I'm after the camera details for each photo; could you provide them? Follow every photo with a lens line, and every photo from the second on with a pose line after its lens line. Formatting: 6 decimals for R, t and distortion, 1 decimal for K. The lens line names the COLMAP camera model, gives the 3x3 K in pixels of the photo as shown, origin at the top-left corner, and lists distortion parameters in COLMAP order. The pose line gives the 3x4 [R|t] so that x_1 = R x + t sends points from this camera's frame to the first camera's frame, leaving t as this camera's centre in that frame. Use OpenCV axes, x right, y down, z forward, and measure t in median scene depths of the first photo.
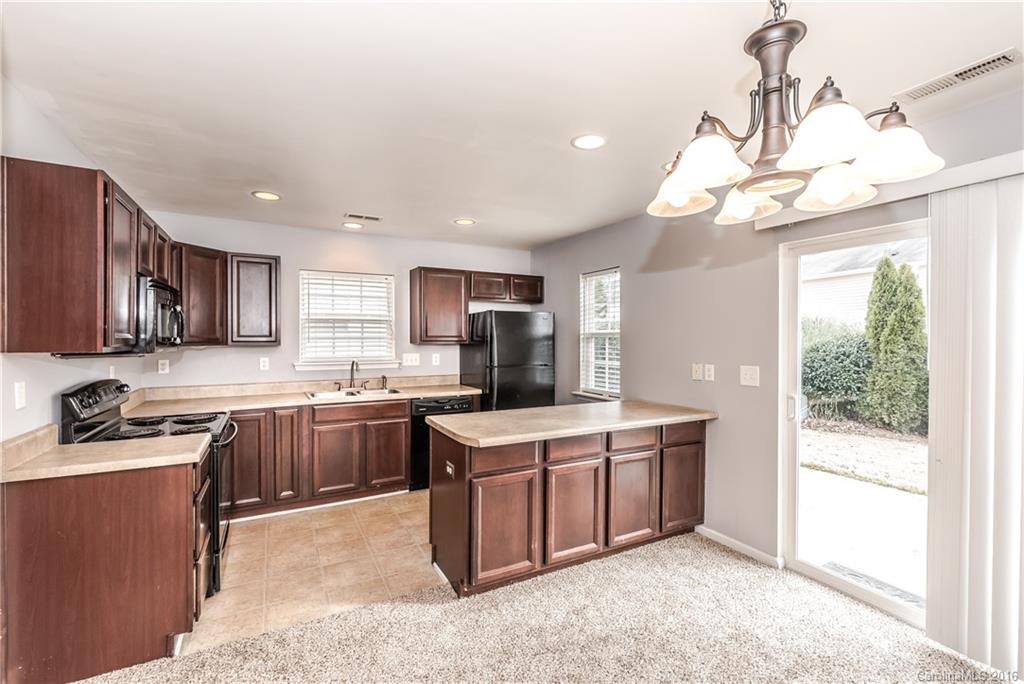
lens RADIAL K [[435.6, 0, 493.7], [0, 435.6, 337.8], [0, 0, 1]] dist [-0.000400, 0.000007]
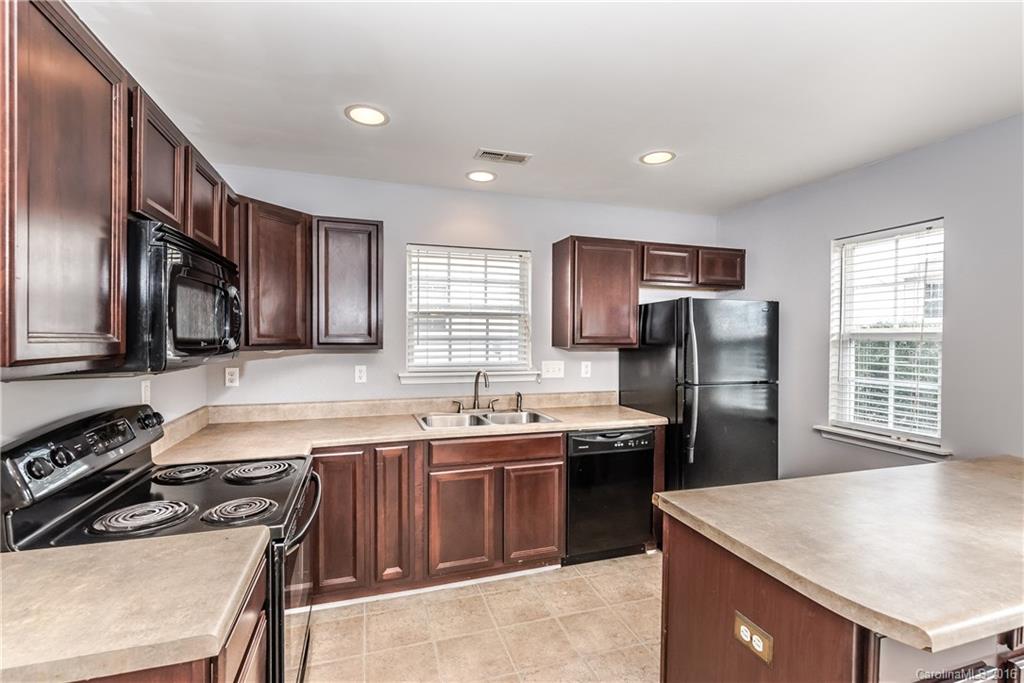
lens RADIAL K [[447.3, 0, 511.4], [0, 447.3, 338.4], [0, 0, 1]] dist [-0.000569, -0.000205]
pose [[0.988491, 0.006015, -0.151160, -0.169834], [-0.005339, 0.999974, 0.004877, -0.004459], [0.151185, -0.004014, 0.988497, 0.308763]]
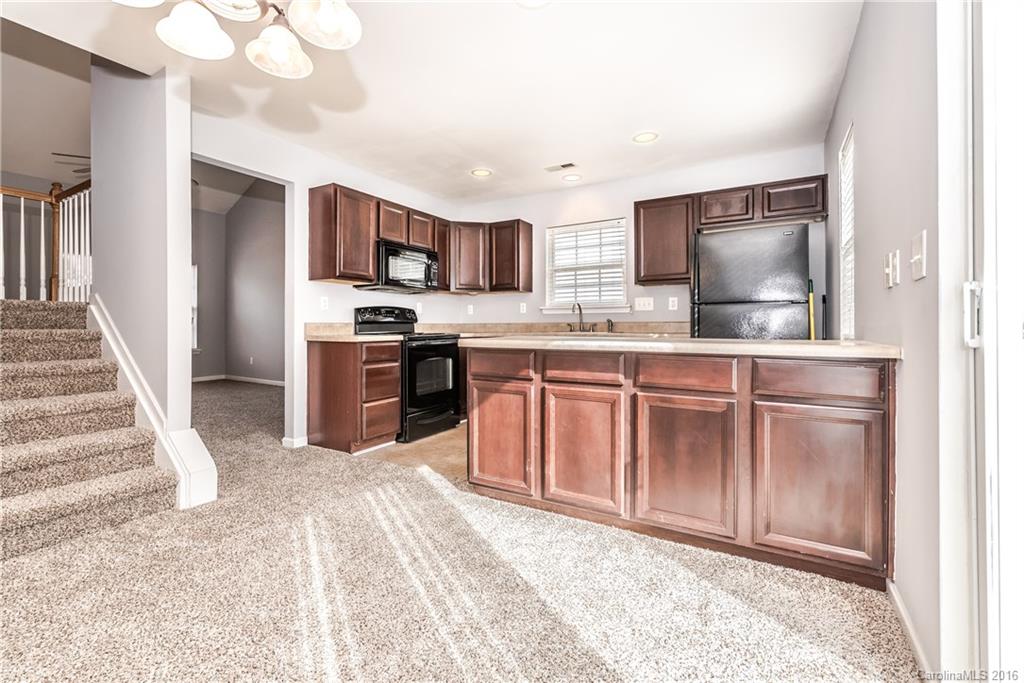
lens RADIAL K [[439.4, 0, 509.8], [0, 439.4, 318.0], [0, 0, 1]] dist [-0.000663, -0.000090]
pose [[0.545883, -0.009468, -0.837808, 0.515982], [0.004635, 0.999955, -0.008280, 0.101347], [0.837848, 0.000637, 0.545903, 0.278191]]
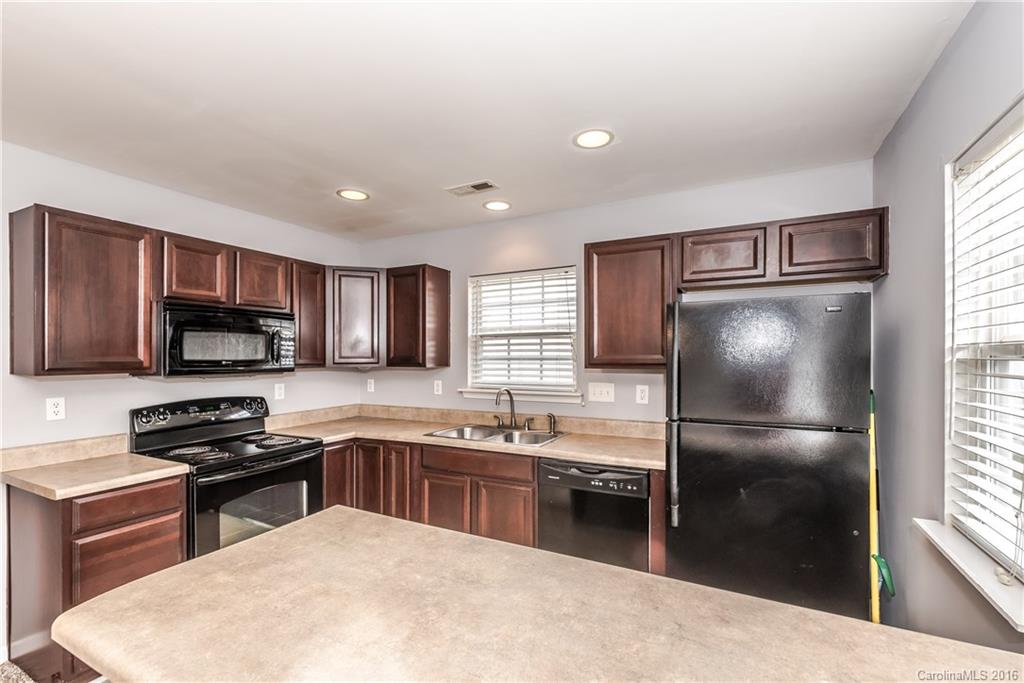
lens RADIAL K [[449.5, 0, 518.6], [0, 449.5, 346.3], [0, 0, 1]] dist [-0.000411, -0.000100]
pose [[0.600521, -0.020050, -0.799357, 0.308496], [0.004149, 0.999750, -0.021960, -0.003842], [0.799598, 0.009871, 0.600454, 0.585406]]
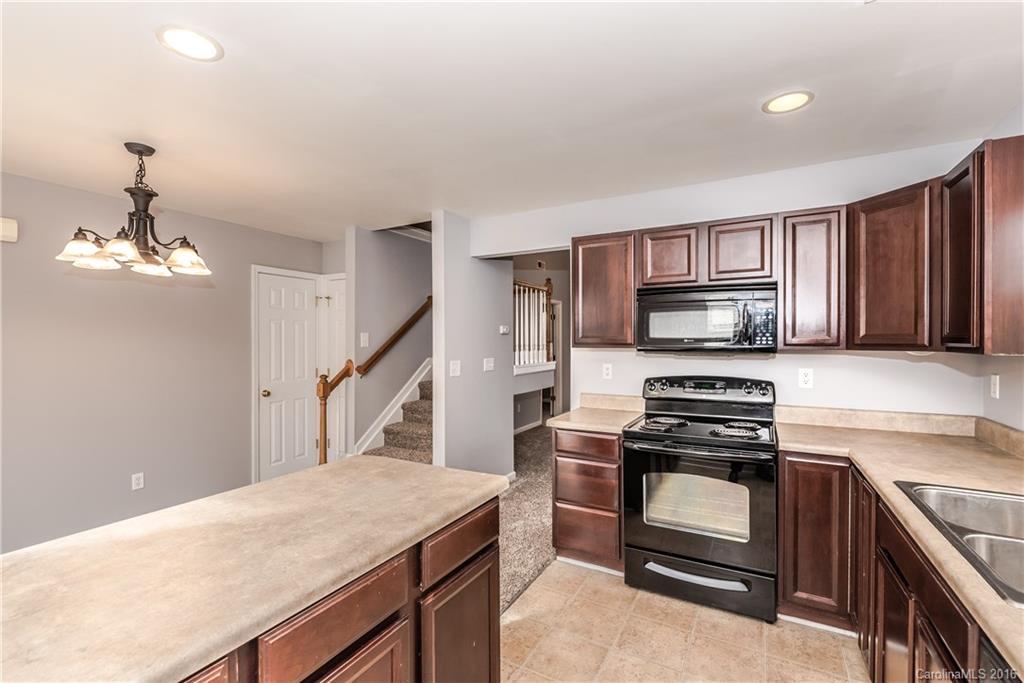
lens RADIAL K [[449.6, 0, 526.0], [0, 449.6, 338.5], [0, 0, 1]] dist [-0.001874, -0.000076]
pose [[-0.809955, 0.006231, -0.586459, 0.123001], [0.002080, 0.999968, 0.007752, -0.005228], [0.586489, 0.005059, -0.809942, 1.048414]]
